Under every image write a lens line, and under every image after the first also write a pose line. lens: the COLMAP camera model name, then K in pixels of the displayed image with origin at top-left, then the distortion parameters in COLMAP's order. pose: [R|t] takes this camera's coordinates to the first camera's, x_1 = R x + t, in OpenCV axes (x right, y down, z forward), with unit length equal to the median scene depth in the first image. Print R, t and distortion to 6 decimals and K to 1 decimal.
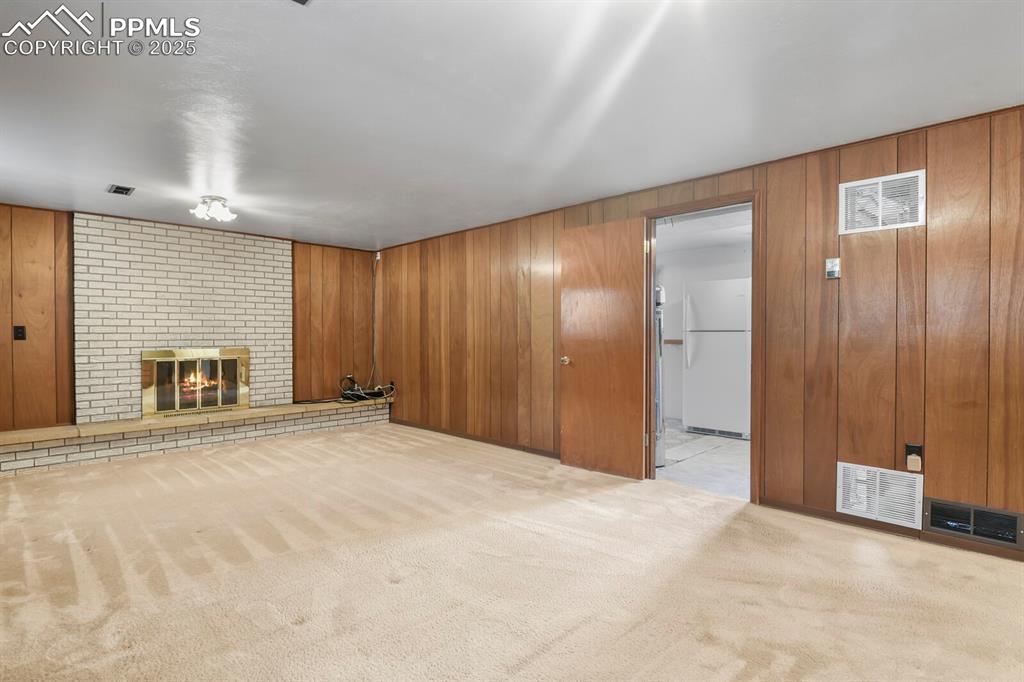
lens RADIAL K [[500.1, 0, 514.6], [0, 500.1, 340.4], [0, 0, 1]] dist [-0.015407, -0.001482]
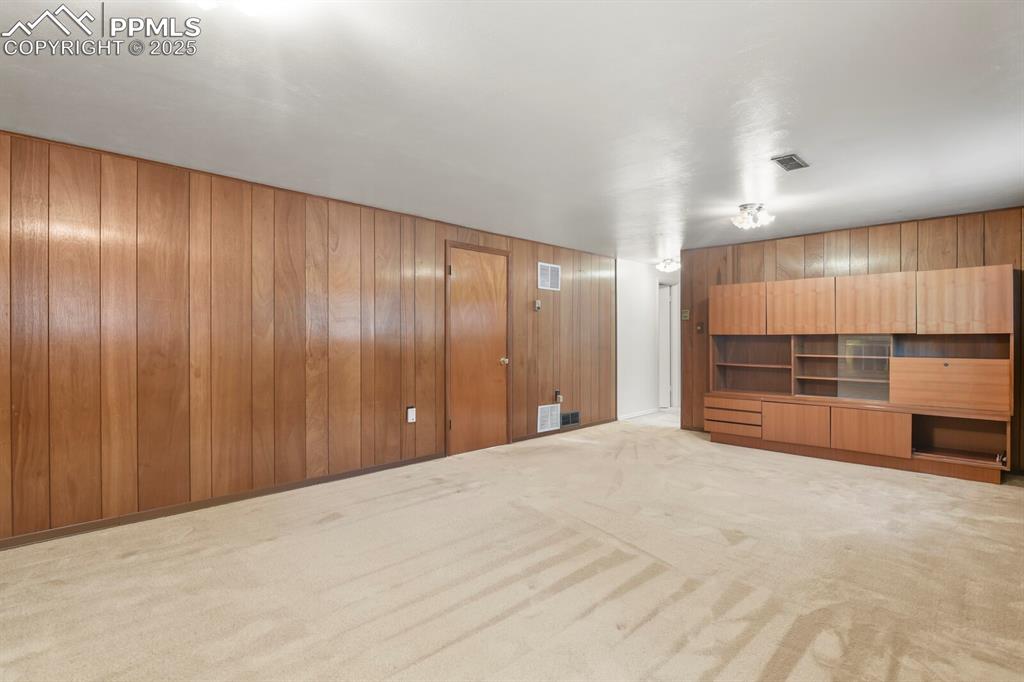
lens RADIAL K [[500.1, 0, 512.2], [0, 500.1, 339.9], [0, 0, 1]] dist [-0.015407, -0.001482]
pose [[0.006439, -0.000425, 0.999979, -0.685469], [0.010732, 0.999942, 0.000356, -0.008171], [-0.999922, 0.010729, 0.006443, 0.587920]]
